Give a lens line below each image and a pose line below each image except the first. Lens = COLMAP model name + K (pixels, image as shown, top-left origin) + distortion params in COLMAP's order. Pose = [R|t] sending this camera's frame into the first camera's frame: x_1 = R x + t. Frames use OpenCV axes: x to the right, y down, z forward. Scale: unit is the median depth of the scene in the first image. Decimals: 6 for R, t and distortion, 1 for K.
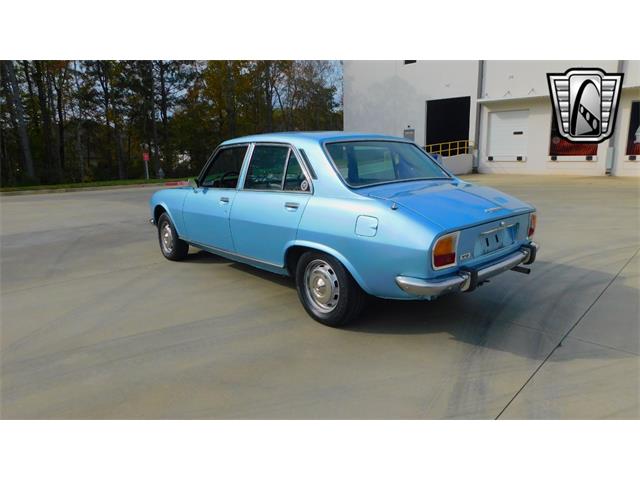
lens RADIAL K [[425.8, 0, 321.7], [0, 425.8, 238.8], [0, 0, 1]] dist [-0.067772, 0.059056]
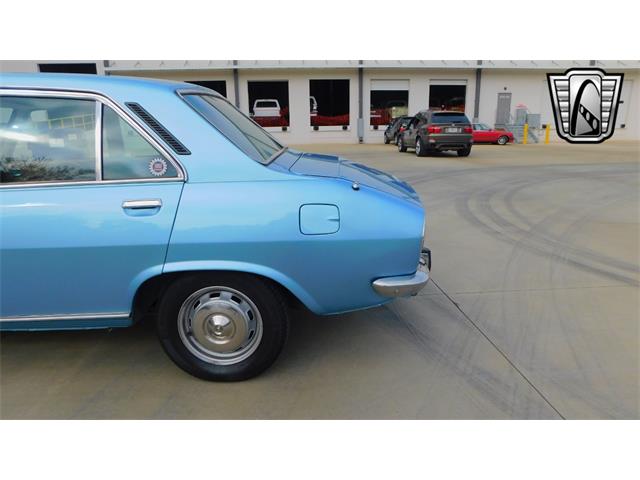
lens RADIAL K [[425.8, 0, 321.7], [0, 425.8, 238.8], [0, 0, 1]] dist [-0.067772, 0.059056]
pose [[0.669269, -0.189477, 0.718455, -0.323613], [0.149776, 0.981493, 0.119326, -0.066353], [-0.727768, 0.027746, 0.685262, 0.462765]]
